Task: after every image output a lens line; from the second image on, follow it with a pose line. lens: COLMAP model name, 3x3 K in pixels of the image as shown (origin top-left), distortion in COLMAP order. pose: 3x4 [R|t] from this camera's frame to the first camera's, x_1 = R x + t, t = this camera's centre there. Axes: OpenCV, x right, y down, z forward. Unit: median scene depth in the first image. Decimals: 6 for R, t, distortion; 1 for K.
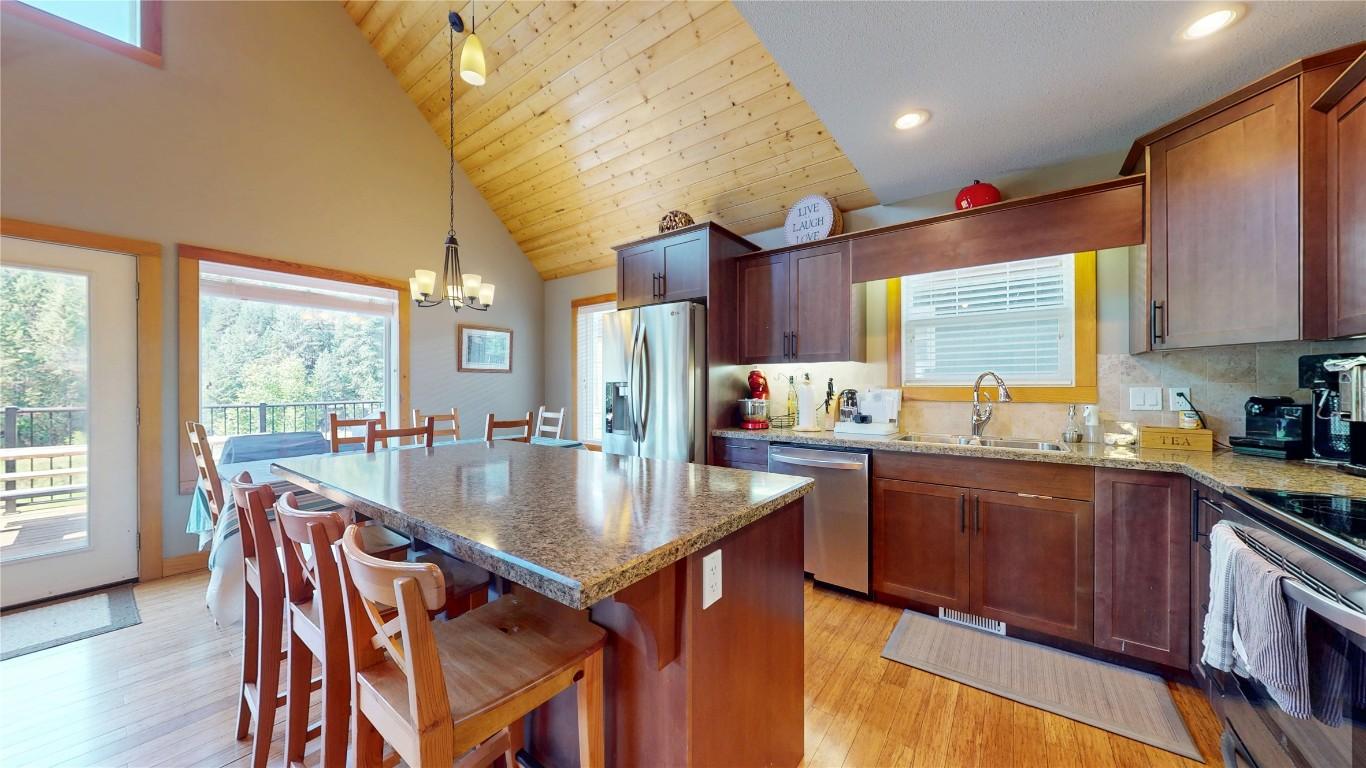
lens RADIAL K [[440.8, 0, 629.3], [0, 440.8, 385.9], [0, 0, 1]] dist [0.000391, 0.000085]
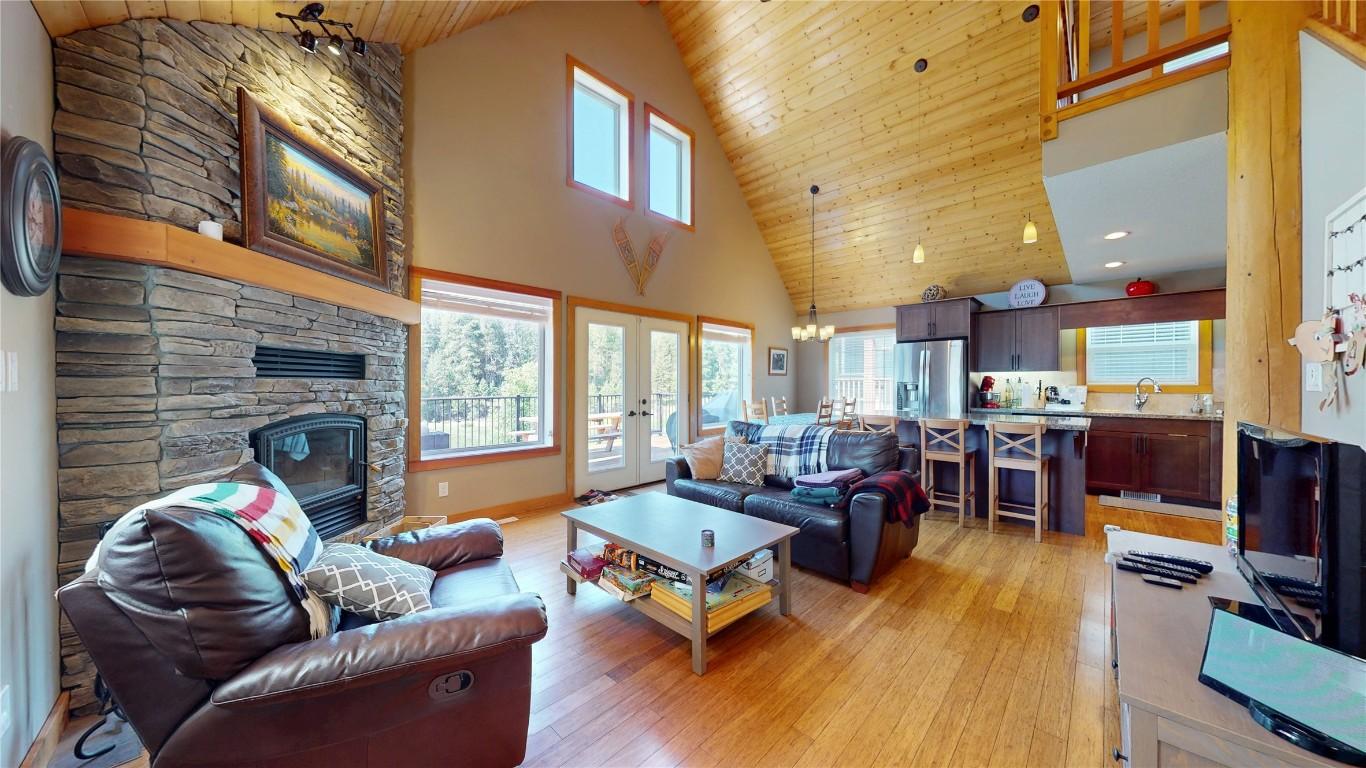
lens RADIAL K [[418.2, 0, 639.6], [0, 418.2, 383.4], [0, 0, 1]] dist [0.001109, 0.000076]
pose [[0.992677, 0.001264, -0.120790, -1.011096], [-0.001041, 0.999998, 0.001905, -0.005384], [0.120792, -0.001765, 0.992676, -0.944764]]
